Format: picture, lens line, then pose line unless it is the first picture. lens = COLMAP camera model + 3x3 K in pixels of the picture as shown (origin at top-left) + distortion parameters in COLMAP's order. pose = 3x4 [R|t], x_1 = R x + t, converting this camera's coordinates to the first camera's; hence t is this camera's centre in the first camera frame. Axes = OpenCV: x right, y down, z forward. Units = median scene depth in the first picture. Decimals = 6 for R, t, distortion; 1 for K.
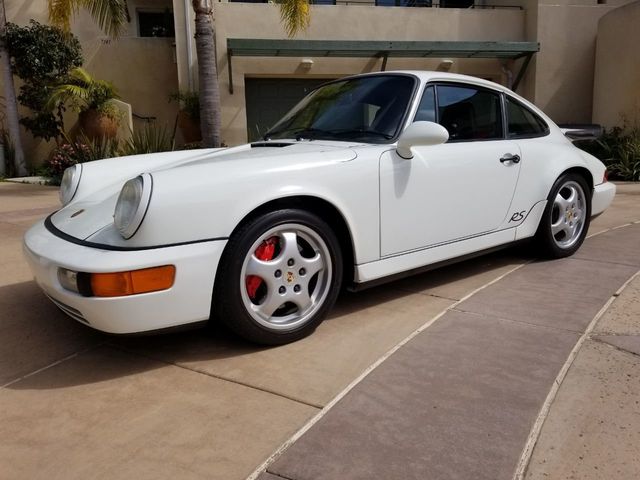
lens RADIAL K [[504.7, 0, 317.4], [0, 504.7, 240.9], [0, 0, 1]] dist [0.048236, -0.068333]
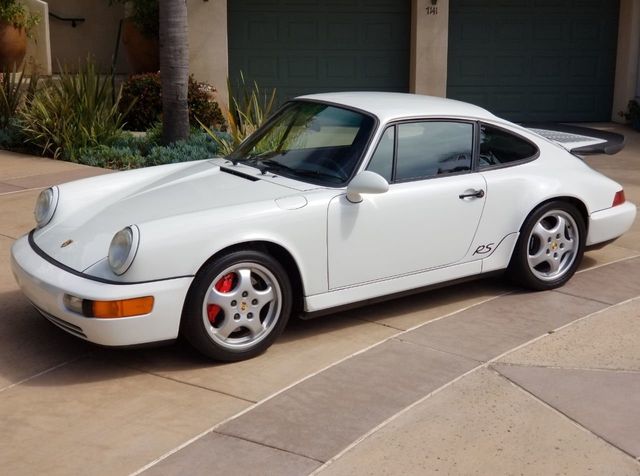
lens RADIAL K [[995.7, 0, 326.6], [0, 995.7, 227.3], [0, 0, 1]] dist [0.113303, 0.000000]
pose [[0.998478, 0.036756, -0.041117, 0.226873], [-0.035662, 0.998998, 0.027039, -0.182314], [0.042069, -0.025531, 0.998788, -1.328160]]
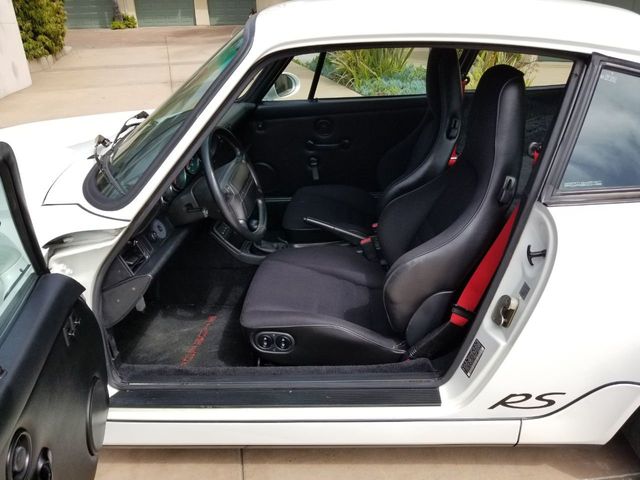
lens RADIAL K [[504.7, 0, 320.5], [0, 504.7, 230.1], [0, 0, 1]] dist [0.048236, -0.068333]
pose [[0.757662, 0.256740, -0.600027, 0.649821], [-0.093436, 0.952575, 0.289605, -0.368421], [0.645924, -0.163359, 0.745719, 0.867505]]
